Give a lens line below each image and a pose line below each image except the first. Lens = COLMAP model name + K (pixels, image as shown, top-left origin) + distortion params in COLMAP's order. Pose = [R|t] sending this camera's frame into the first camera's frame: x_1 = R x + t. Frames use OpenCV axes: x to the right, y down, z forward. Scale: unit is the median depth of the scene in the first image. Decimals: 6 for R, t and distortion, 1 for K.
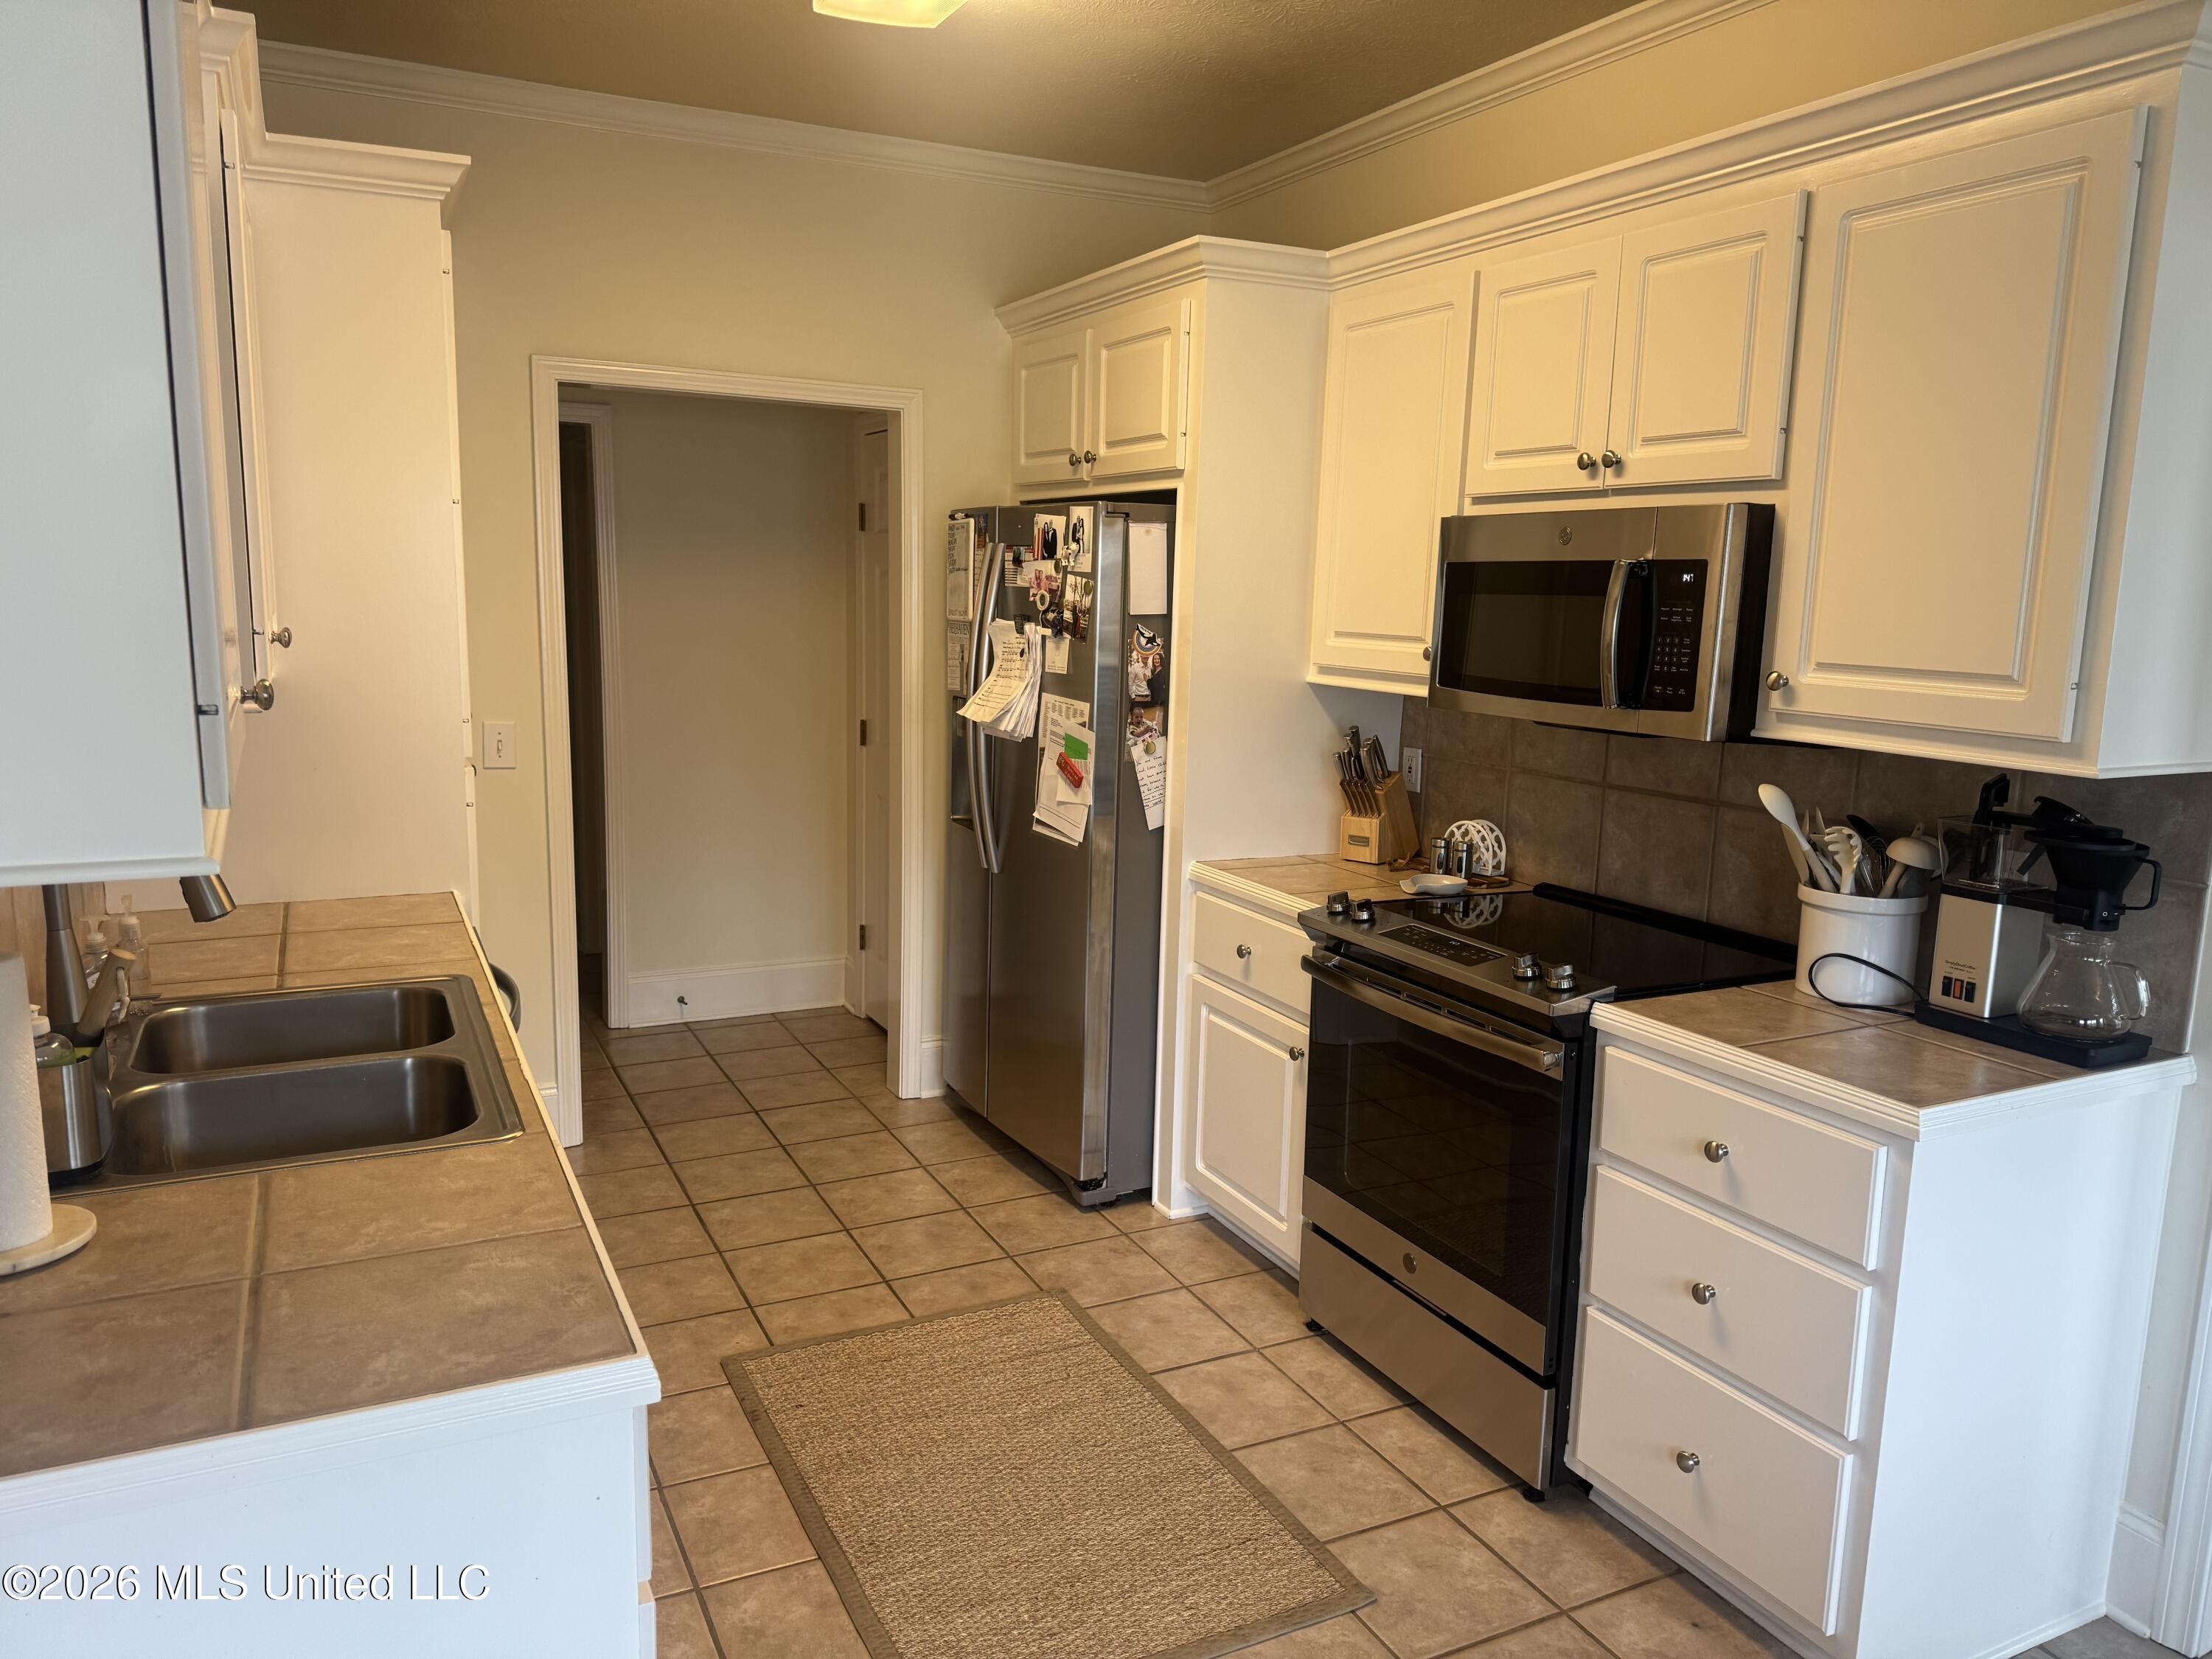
lens RADIAL K [[1559.1, 0, 1105.4], [0, 1559.1, 832.9], [0, 0, 1]] dist [0.069065, -0.079891]
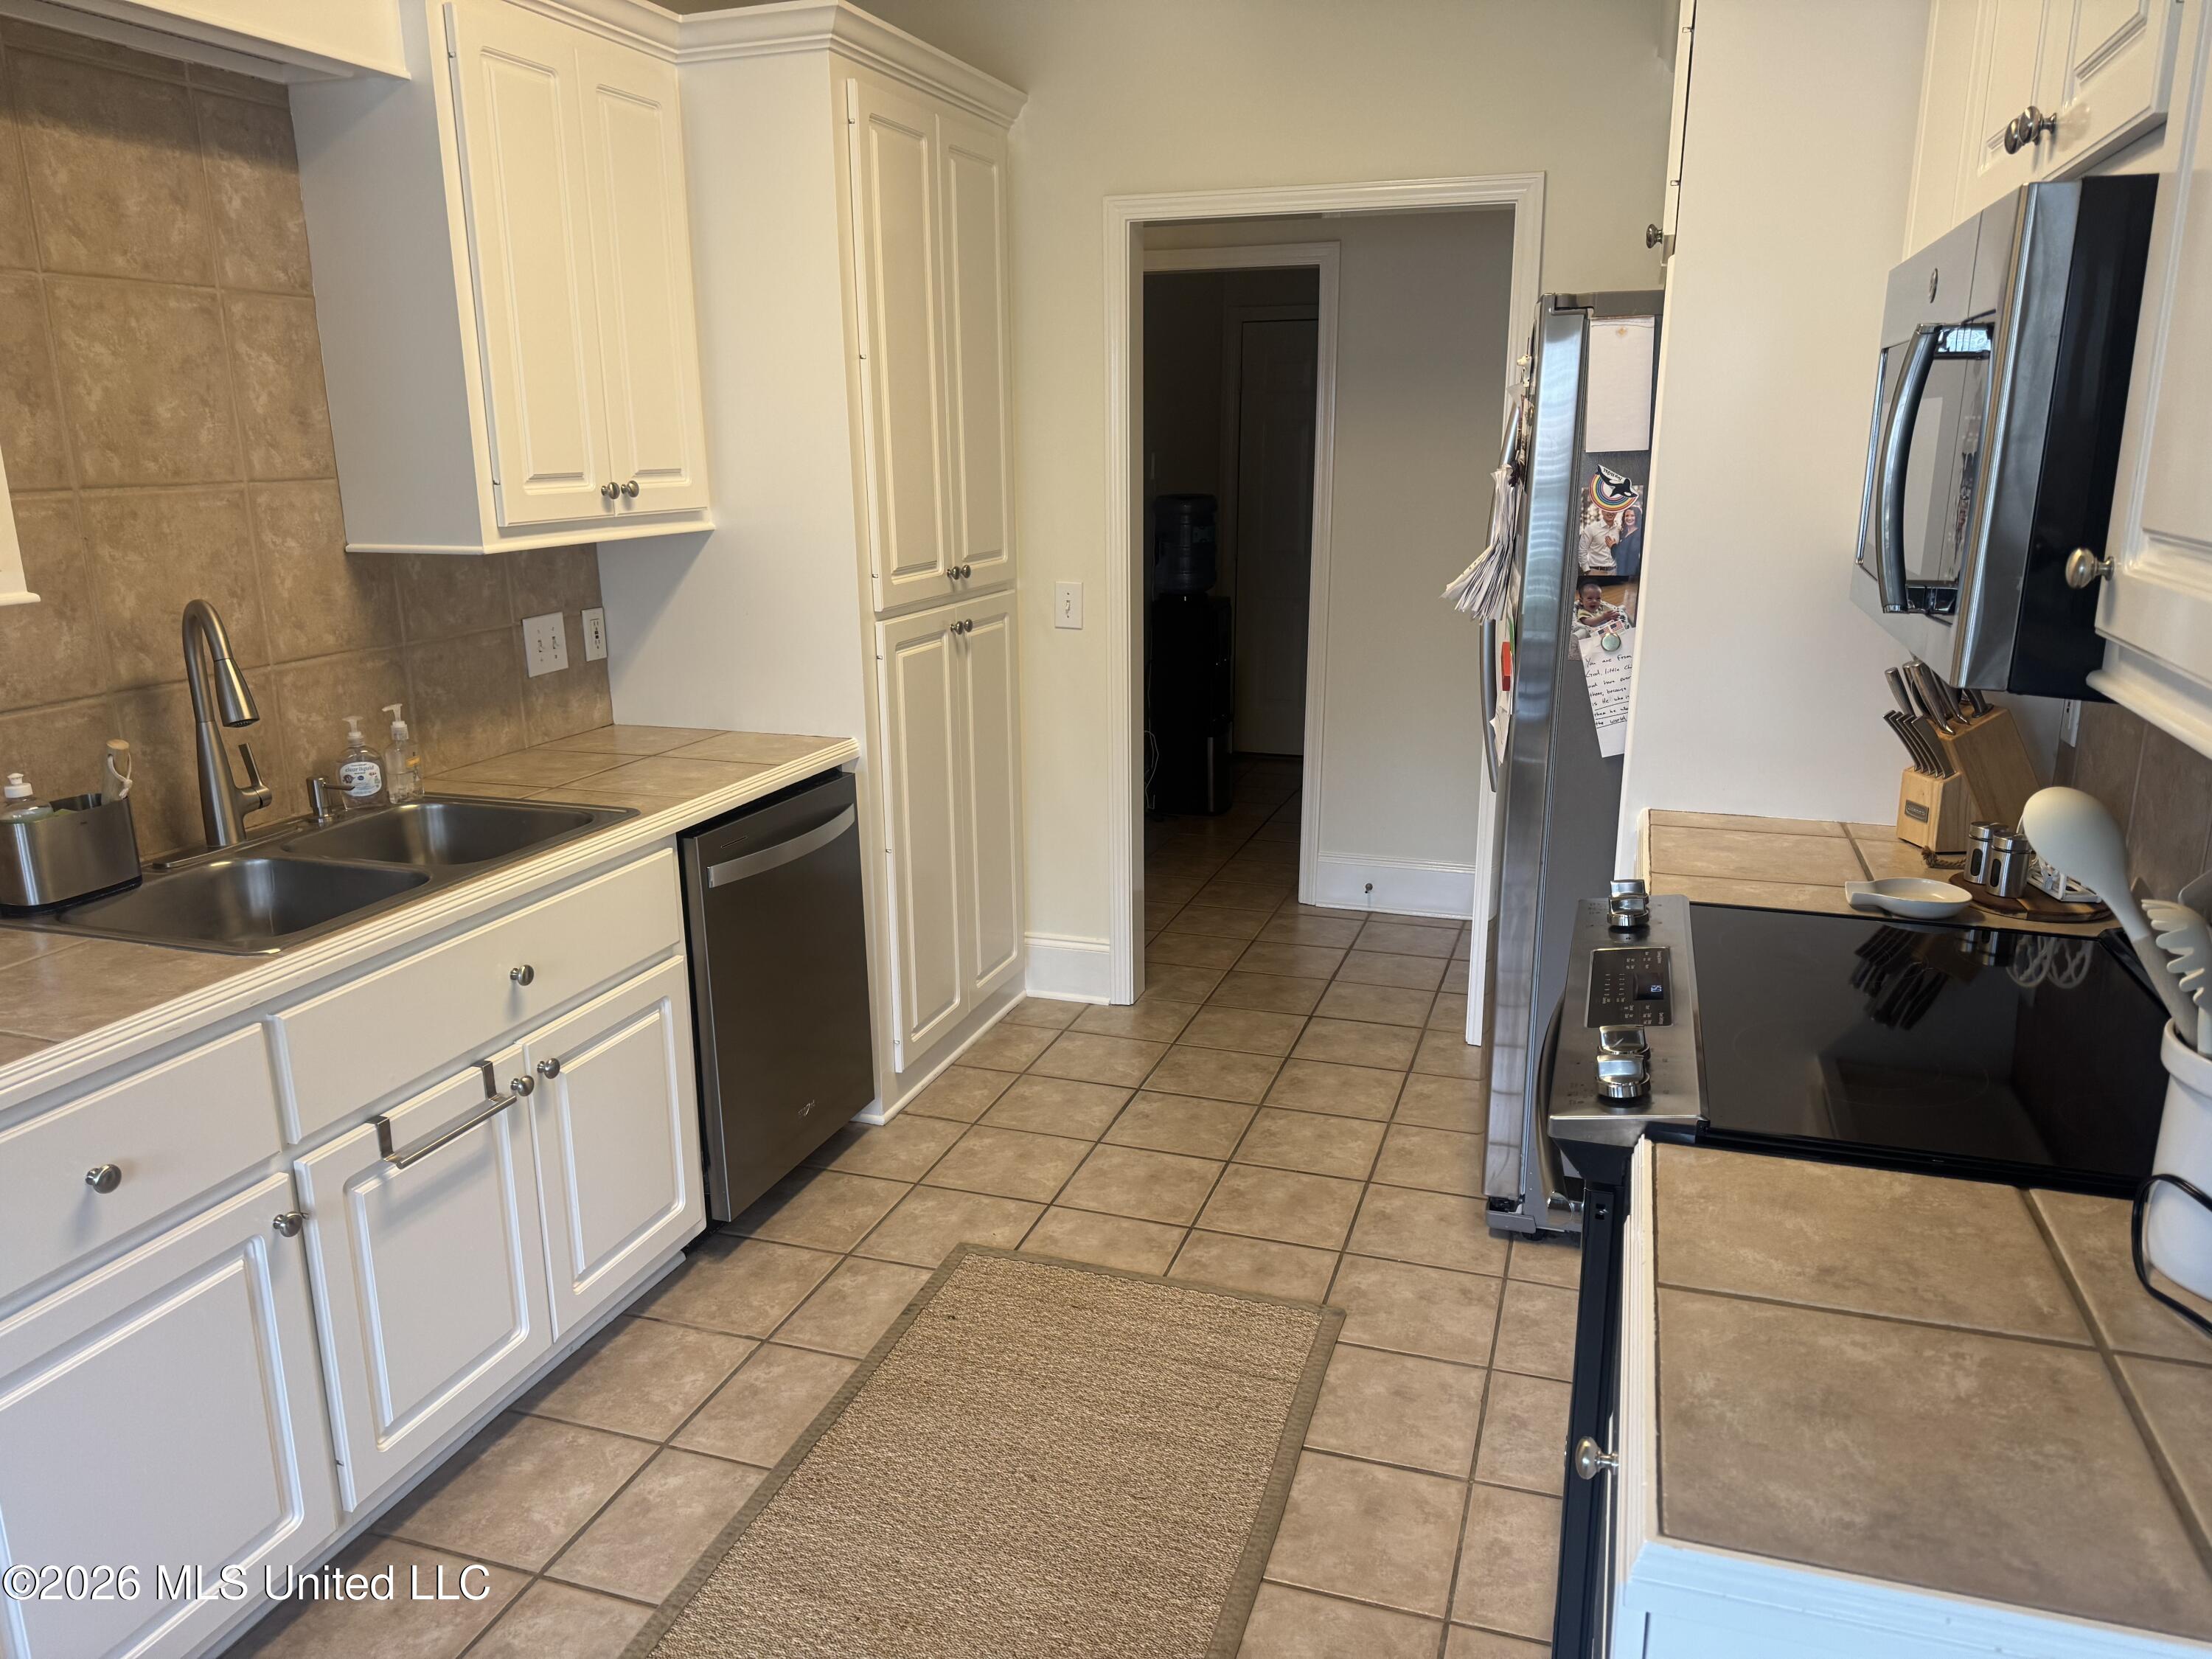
lens RADIAL K [[1559.1, 0, 1098.2], [0, 1559.1, 847.6], [0, 0, 1]] dist [0.069065, -0.079891]
pose [[0.707251, 0.155084, -0.689742, 0.378668], [-0.090400, 0.987472, 0.129332, -0.034039], [0.701158, -0.029118, 0.712411, 0.323694]]
